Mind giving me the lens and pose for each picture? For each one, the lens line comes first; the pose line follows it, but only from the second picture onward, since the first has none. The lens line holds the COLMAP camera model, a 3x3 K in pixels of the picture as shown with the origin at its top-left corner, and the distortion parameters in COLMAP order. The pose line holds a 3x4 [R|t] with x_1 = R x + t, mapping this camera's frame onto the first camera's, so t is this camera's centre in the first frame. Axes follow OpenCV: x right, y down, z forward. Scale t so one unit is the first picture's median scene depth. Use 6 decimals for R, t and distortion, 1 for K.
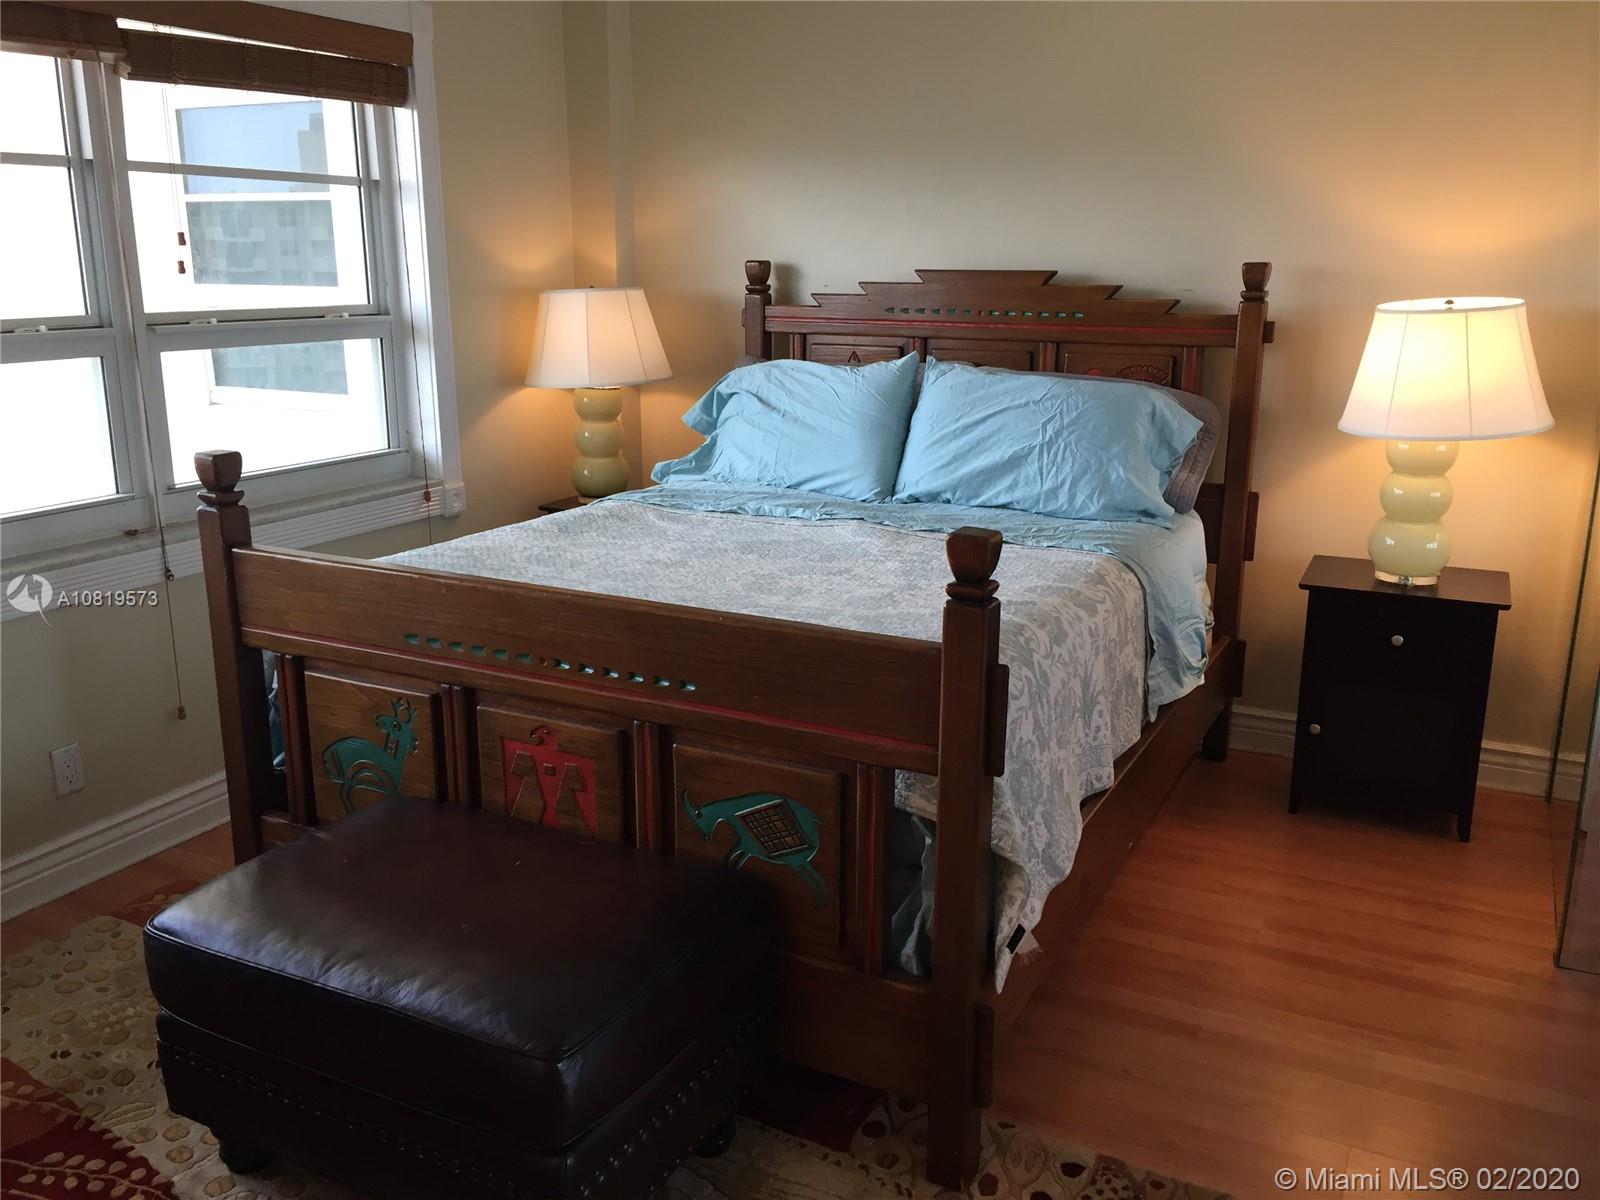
lens RADIAL K [[1350.5, 0, 796.8], [0, 1350.5, 599.7], [0, 0, 1]] dist [-0.008940, -0.028349]
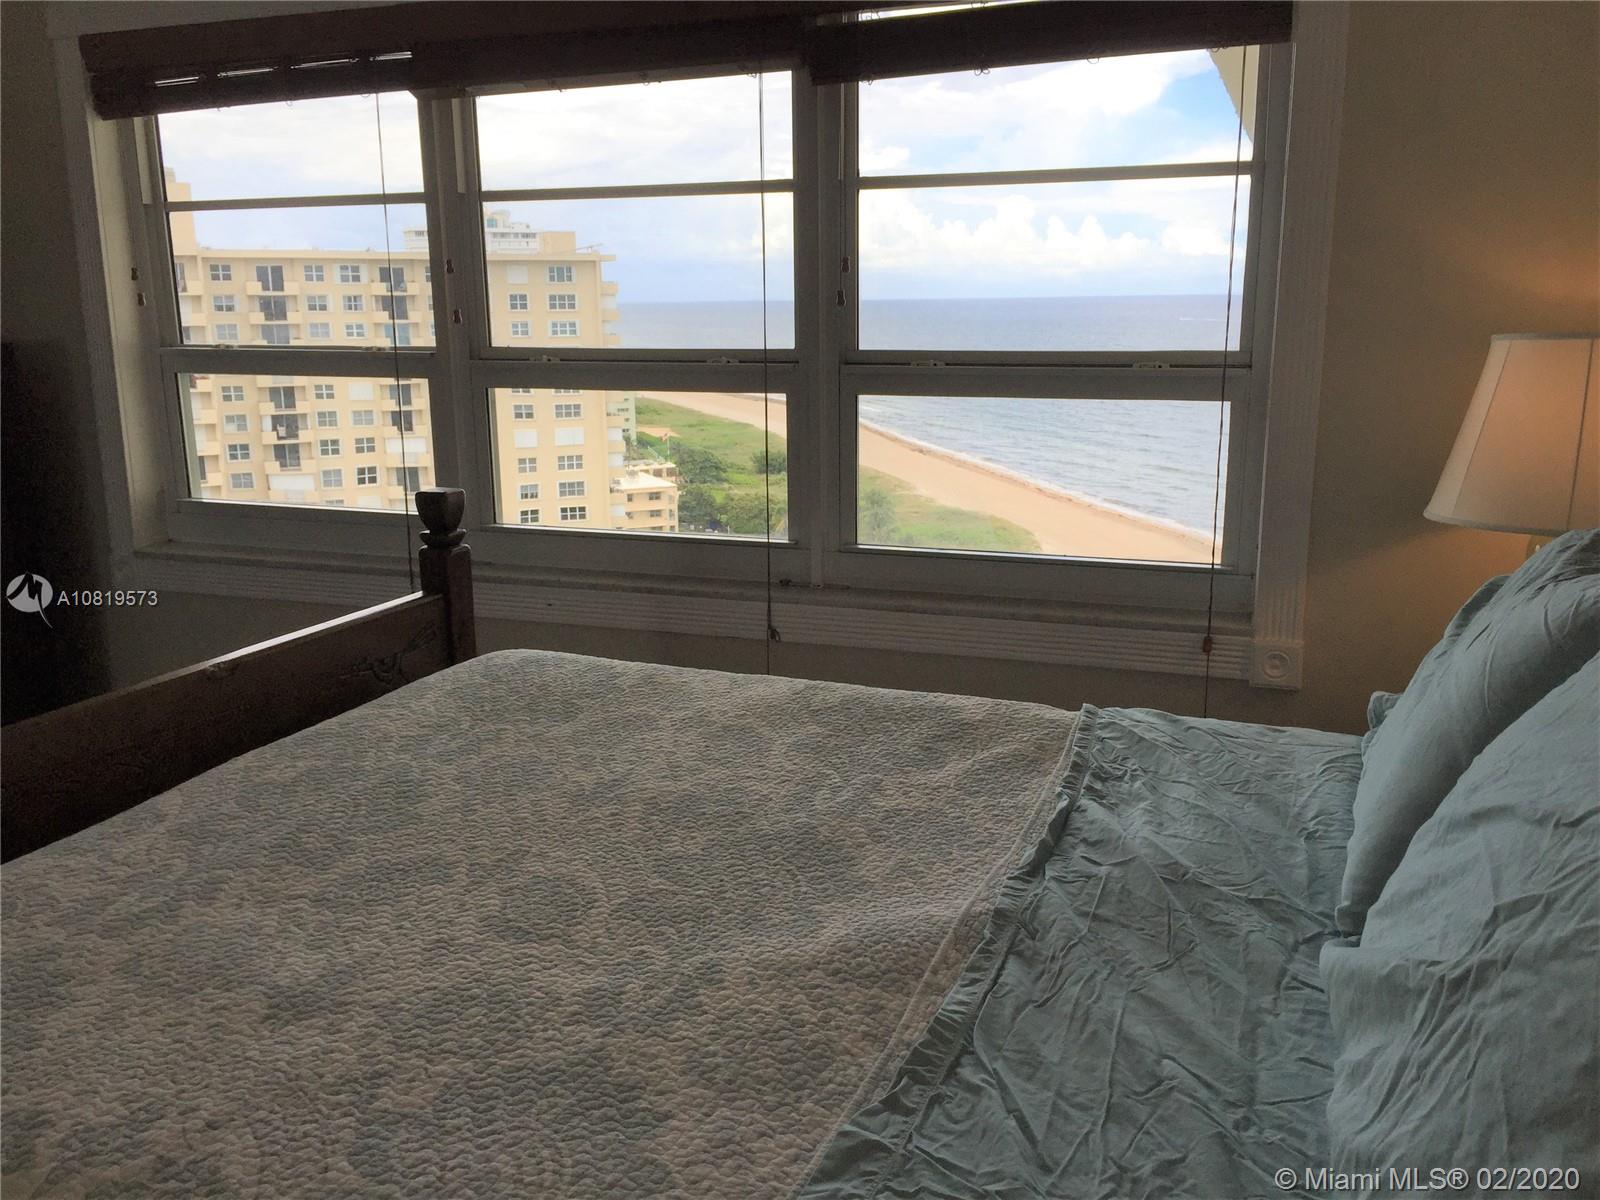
lens RADIAL K [[1350.5, 0, 796.6], [0, 1350.5, 606.3], [0, 0, 1]] dist [-0.008940, -0.028349]
pose [[0.098722, 0.217961, -0.970952, 0.431863], [-0.232773, 0.953706, 0.190422, -0.220438], [0.967507, 0.207213, 0.144887, 0.902338]]
